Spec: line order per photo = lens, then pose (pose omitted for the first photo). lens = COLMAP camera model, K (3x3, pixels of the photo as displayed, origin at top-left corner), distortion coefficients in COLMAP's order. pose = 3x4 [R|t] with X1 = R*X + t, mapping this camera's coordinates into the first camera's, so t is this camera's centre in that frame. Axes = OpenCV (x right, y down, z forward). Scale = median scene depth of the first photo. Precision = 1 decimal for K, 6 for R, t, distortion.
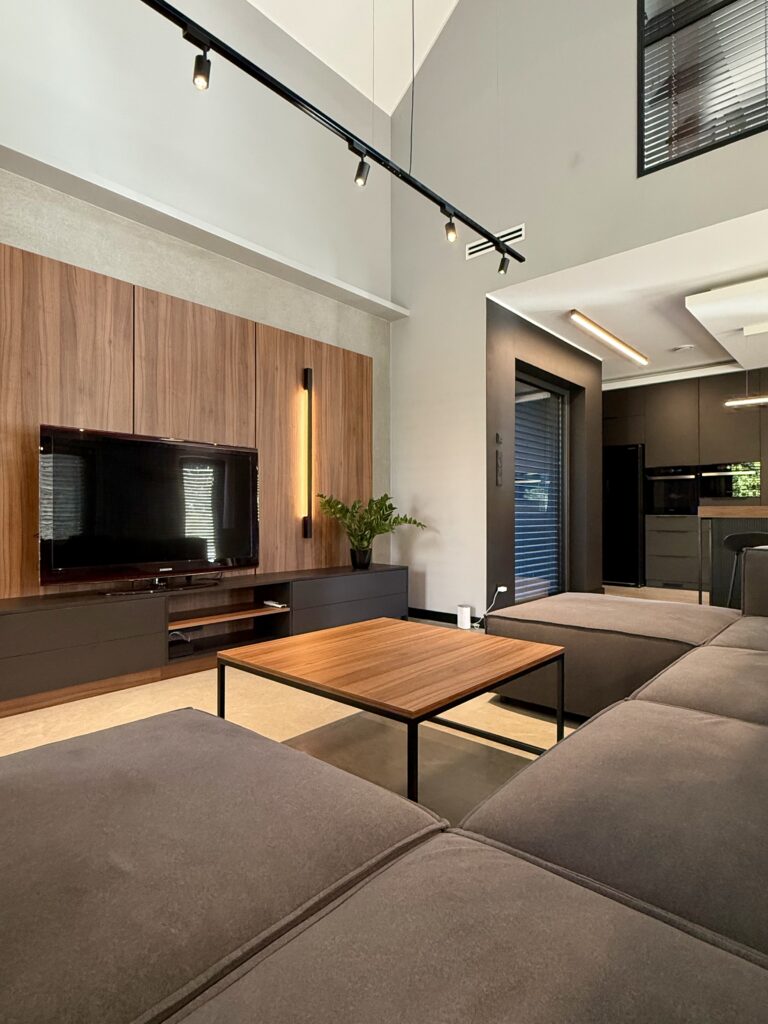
lens RADIAL K [[559.2, 0, 385.3], [0, 559.2, 509.5], [0, 0, 1]] dist [0.001539, 0.000299]
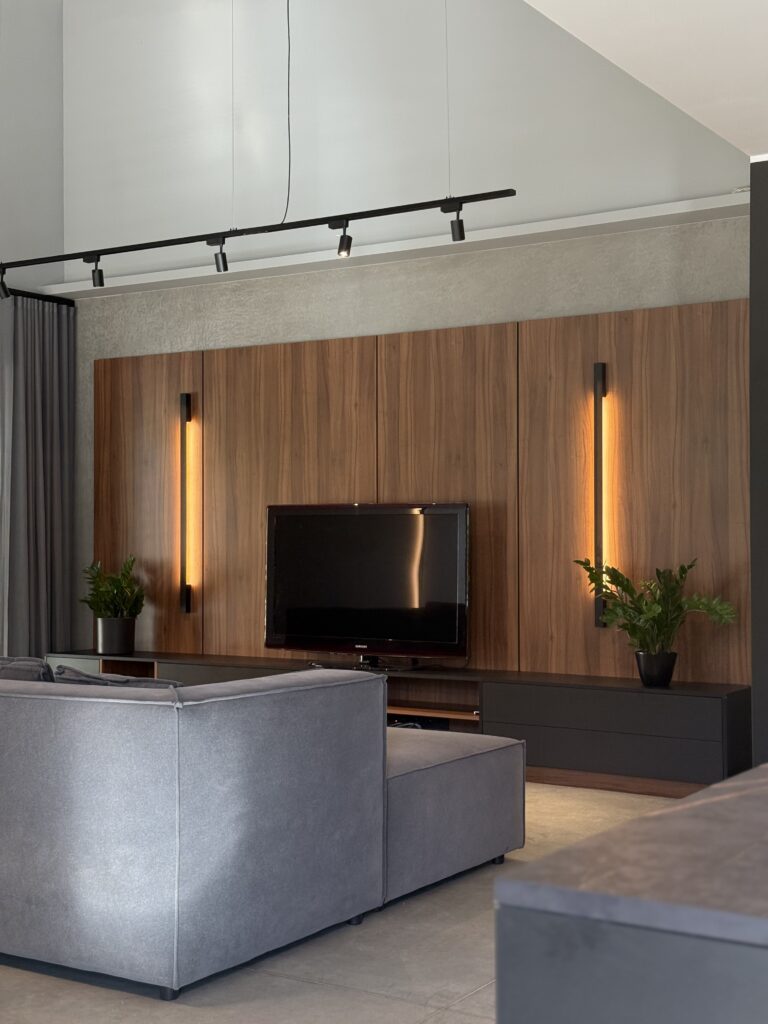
lens RADIAL K [[1430.0, 0, 382.8], [0, 1430.0, 519.8], [0, 0, 1]] dist [0.142856, -0.028347]
pose [[0.154882, -0.015778, -0.987807, 1.640967], [0.007440, 0.999863, -0.014804, -0.055976], [0.987905, -0.005056, 0.154978, 0.562242]]
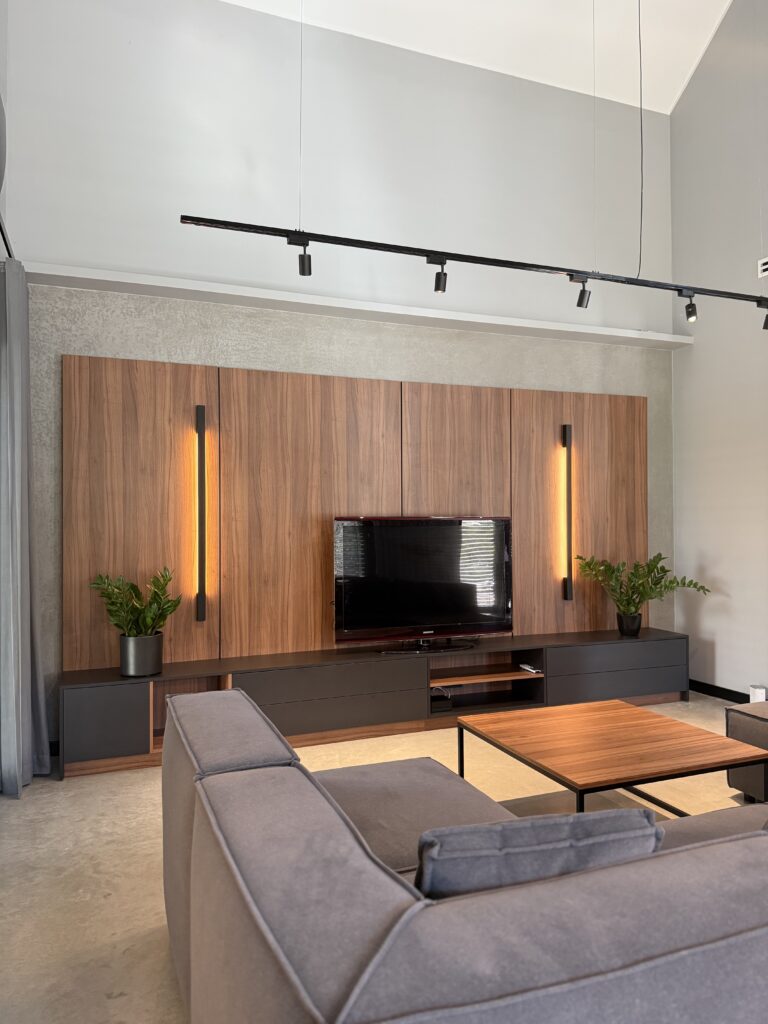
lens RADIAL K [[722.8, 0, 384.0], [0, 722.8, 512.0], [0, 0, 1]] dist [0.114280, -0.155578]
pose [[0.893641, -0.009594, -0.448680, 0.161948], [0.009036, 0.999953, -0.003385, -0.112868], [0.448692, -0.001029, 0.893686, -0.304763]]
